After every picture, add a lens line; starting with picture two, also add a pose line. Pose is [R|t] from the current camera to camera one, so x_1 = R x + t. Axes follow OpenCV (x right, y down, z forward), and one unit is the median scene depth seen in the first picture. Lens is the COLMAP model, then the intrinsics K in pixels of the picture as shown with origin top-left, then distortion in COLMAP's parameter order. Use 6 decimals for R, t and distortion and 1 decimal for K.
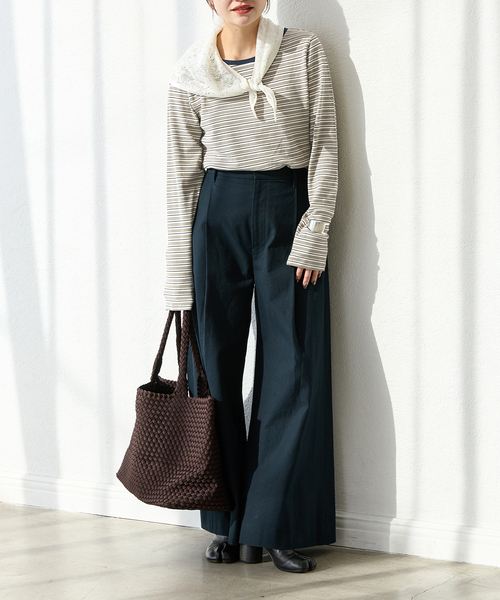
lens RADIAL K [[1734.5, 0, 250.0], [0, 1734.5, 300.0], [0, 0, 1]] dist [-0.030796, 1.380549]
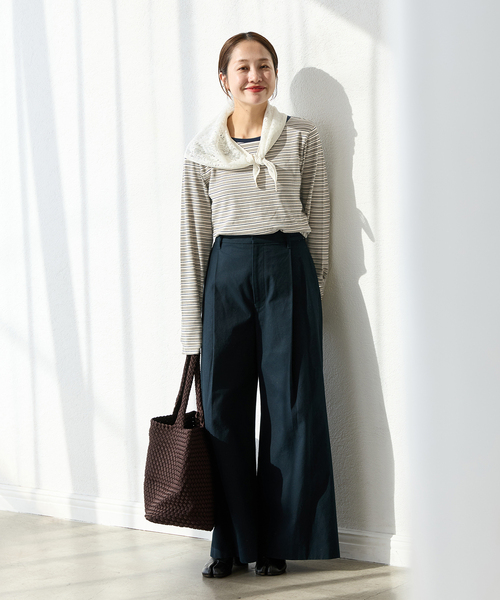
lens RADIAL K [[1734.5, 0, 250.0], [0, 1734.5, 300.0], [0, 0, 1]] dist [-0.030796, 1.380549]
pose [[0.987861, -0.021297, -0.153872, 0.179087], [0.021791, 0.999761, 0.001523, -0.031898], [0.153803, -0.004858, 0.988090, -0.159087]]
